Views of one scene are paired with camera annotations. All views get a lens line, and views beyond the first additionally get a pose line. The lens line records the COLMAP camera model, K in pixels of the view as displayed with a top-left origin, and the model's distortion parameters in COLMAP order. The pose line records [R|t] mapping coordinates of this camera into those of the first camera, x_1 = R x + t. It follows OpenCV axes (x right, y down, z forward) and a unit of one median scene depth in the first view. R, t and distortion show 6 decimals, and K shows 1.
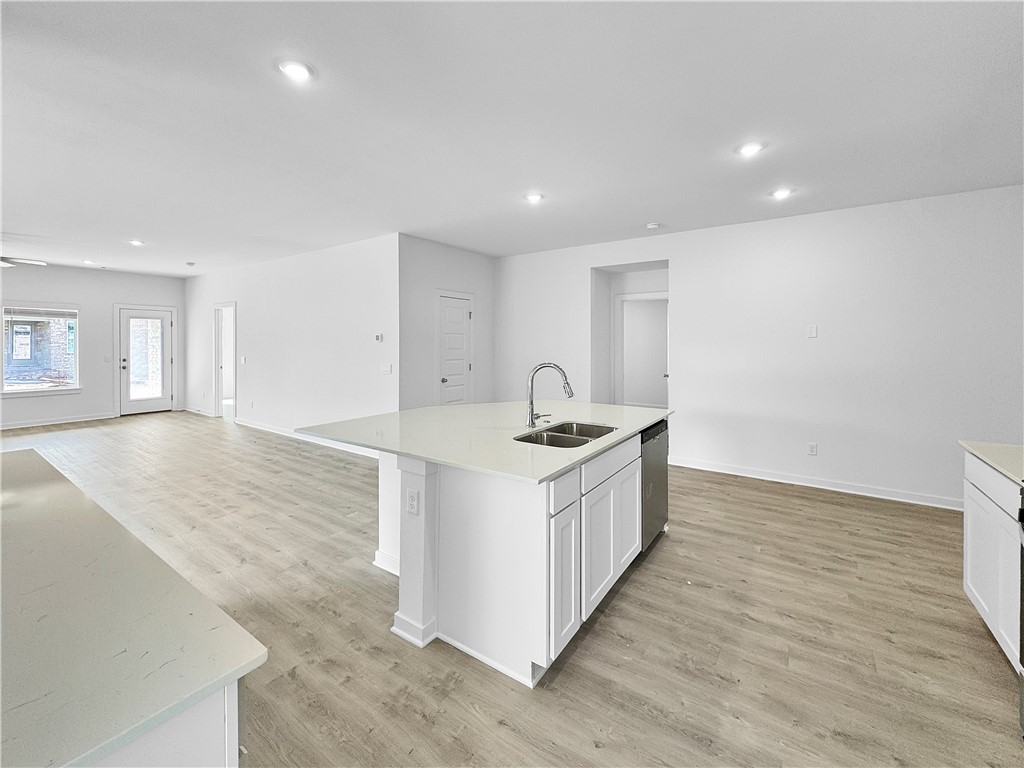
lens RADIAL K [[422.2, 0, 511.4], [0, 422.2, 358.7], [0, 0, 1]] dist [-0.001308, 0.000254]
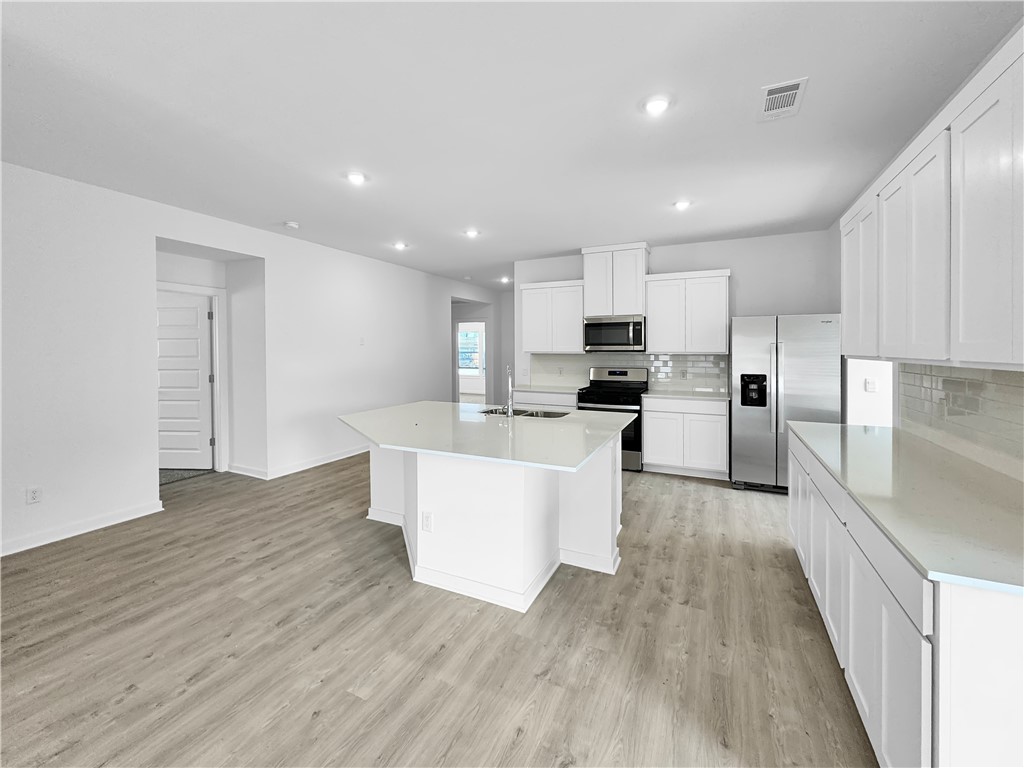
lens RADIAL K [[422.2, 0, 502.9], [0, 422.2, 353.2], [0, 0, 1]] dist [-0.001308, 0.000254]
pose [[-0.138288, -0.012690, 0.990311, -1.381998], [0.035794, 0.999201, 0.017802, -0.058229], [-0.989745, 0.037909, -0.137724, 1.369577]]
